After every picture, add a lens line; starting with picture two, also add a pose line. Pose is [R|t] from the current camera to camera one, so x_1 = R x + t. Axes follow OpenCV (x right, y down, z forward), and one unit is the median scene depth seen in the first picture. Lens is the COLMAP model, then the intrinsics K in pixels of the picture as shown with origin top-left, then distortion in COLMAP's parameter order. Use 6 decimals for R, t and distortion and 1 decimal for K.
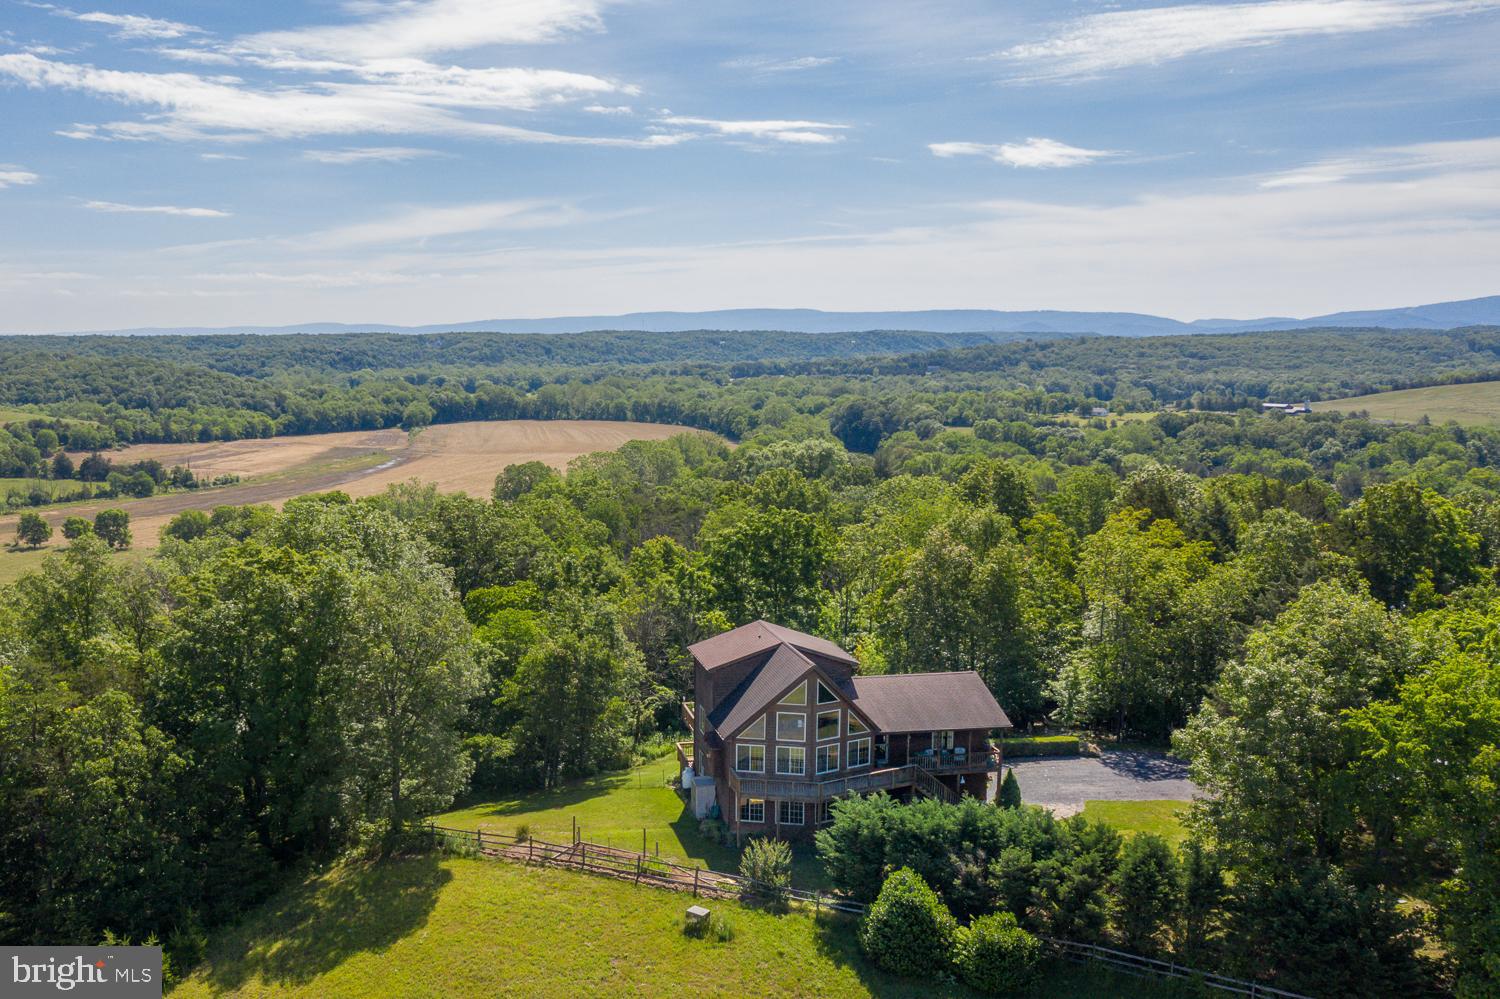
lens RADIAL K [[1495.5, 0, 727.9], [0, 1495.5, 619.5], [0, 0, 1]] dist [-0.031878, 0.019301]
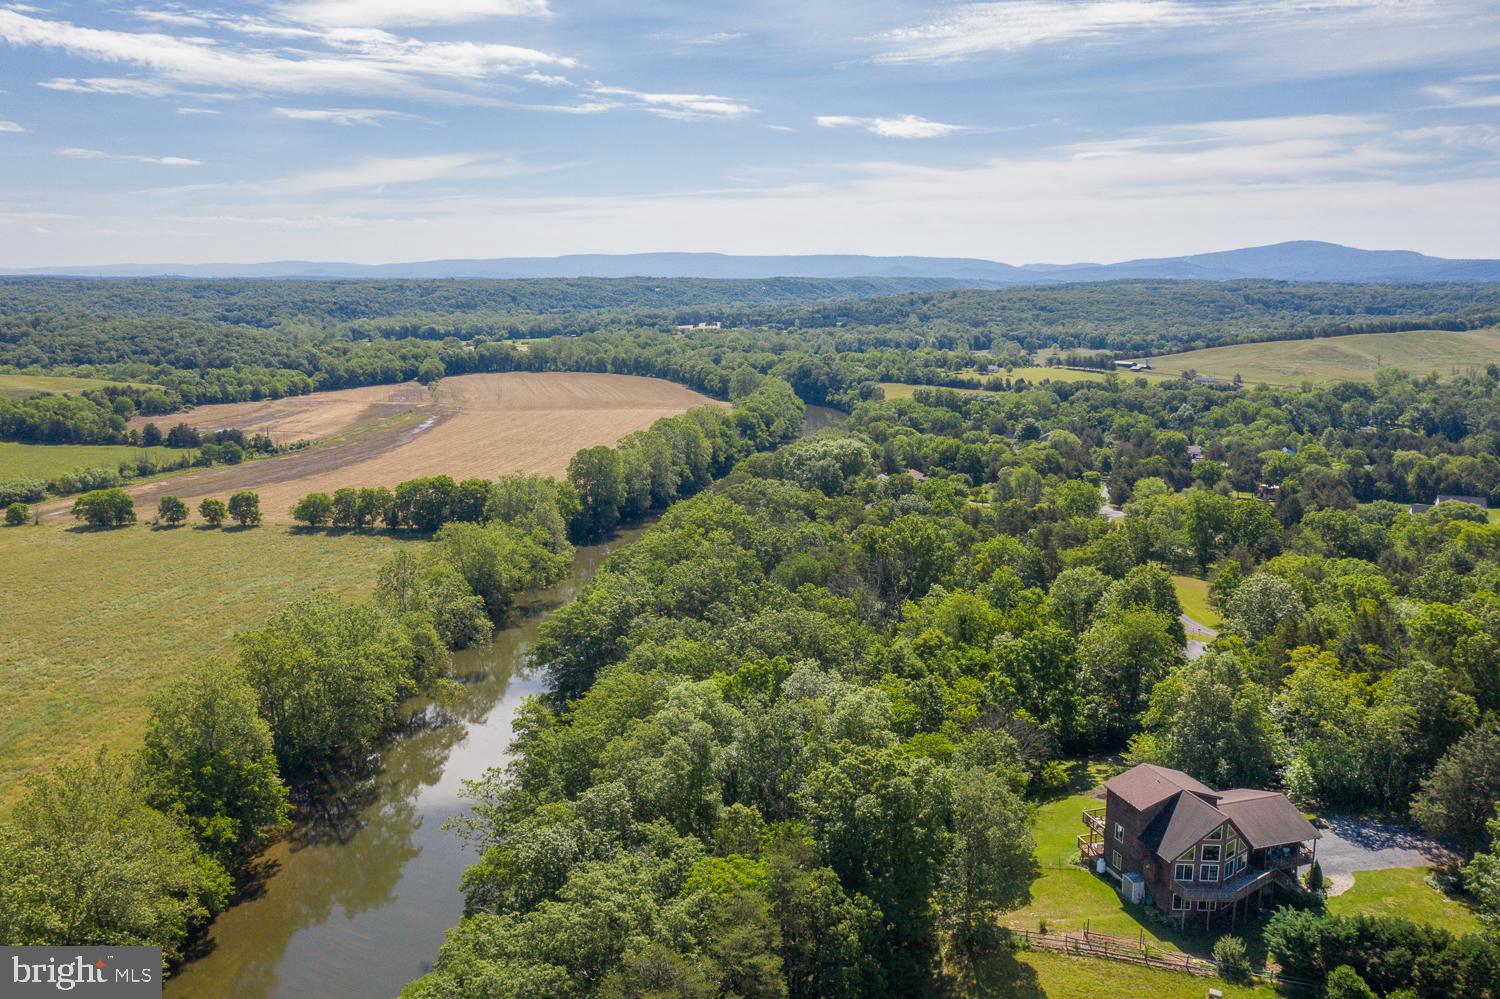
lens RADIAL K [[1288.5, 0, 758.2], [0, 1288.5, 552.8], [0, 0, 1]] dist [-0.025684, 0.016289]
pose [[0.987106, -0.023605, 0.158321, -0.121019], [0.012089, 0.997236, 0.073310, -0.066412], [-0.159614, -0.070450, 0.984663, -0.047622]]
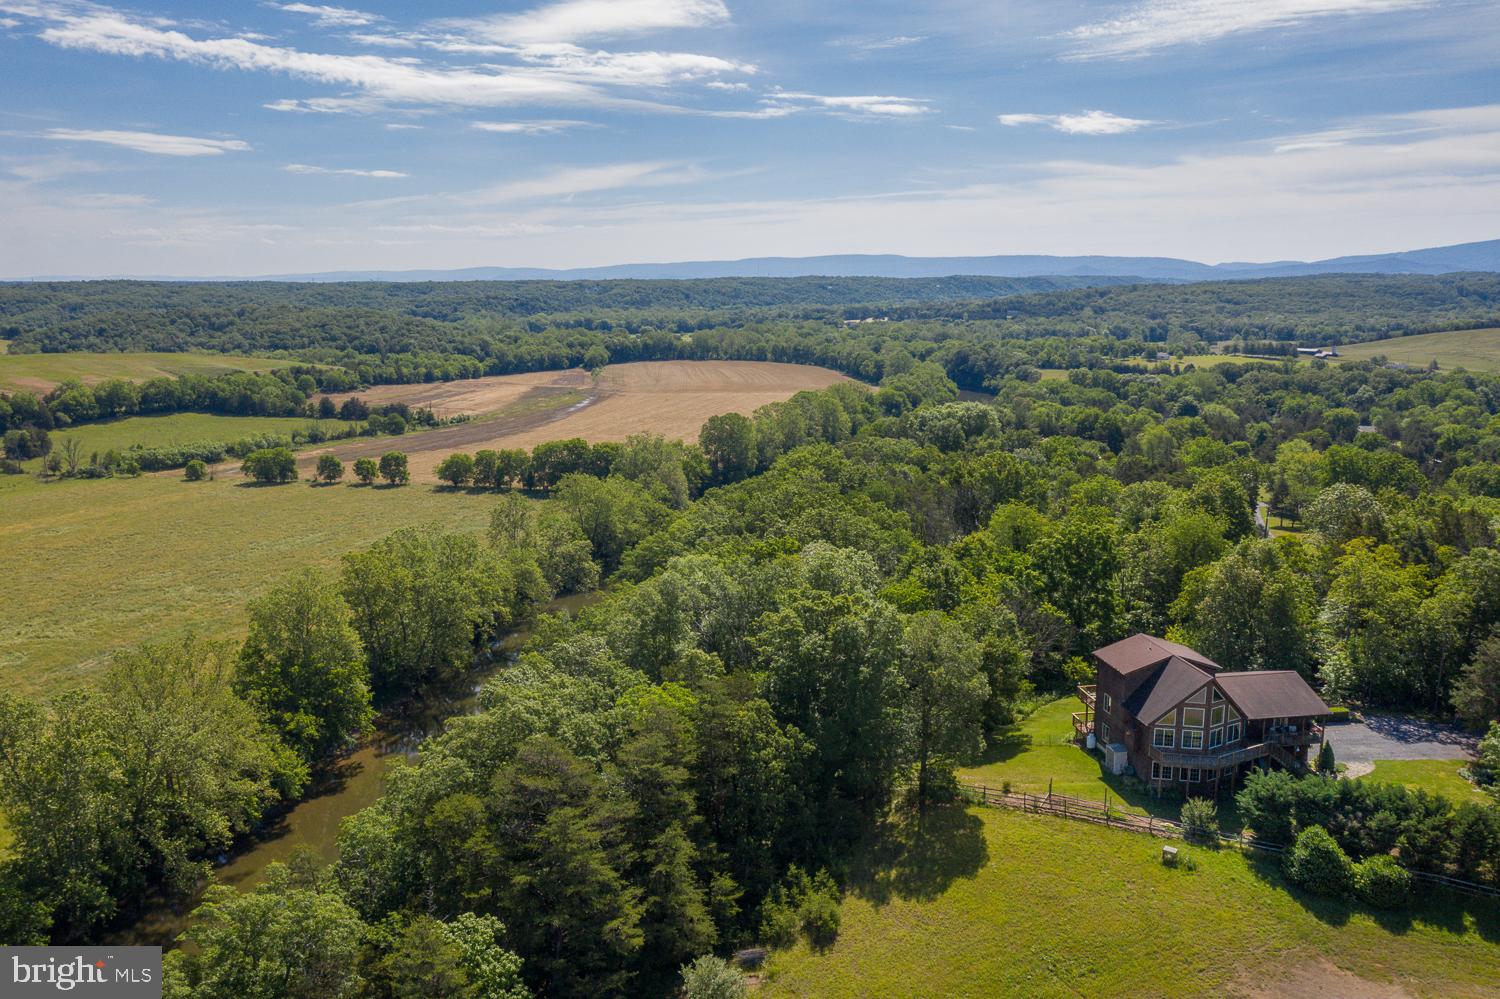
lens RADIAL K [[1288.5, 0, 758.2], [0, 1288.5, 552.8], [0, 0, 1]] dist [-0.025684, 0.016289]
pose [[0.999978, 0.000883, -0.006520, -0.071555], [-0.000577, 0.998904, 0.046810, -0.028186], [0.006554, -0.046805, 0.998883, -0.050820]]
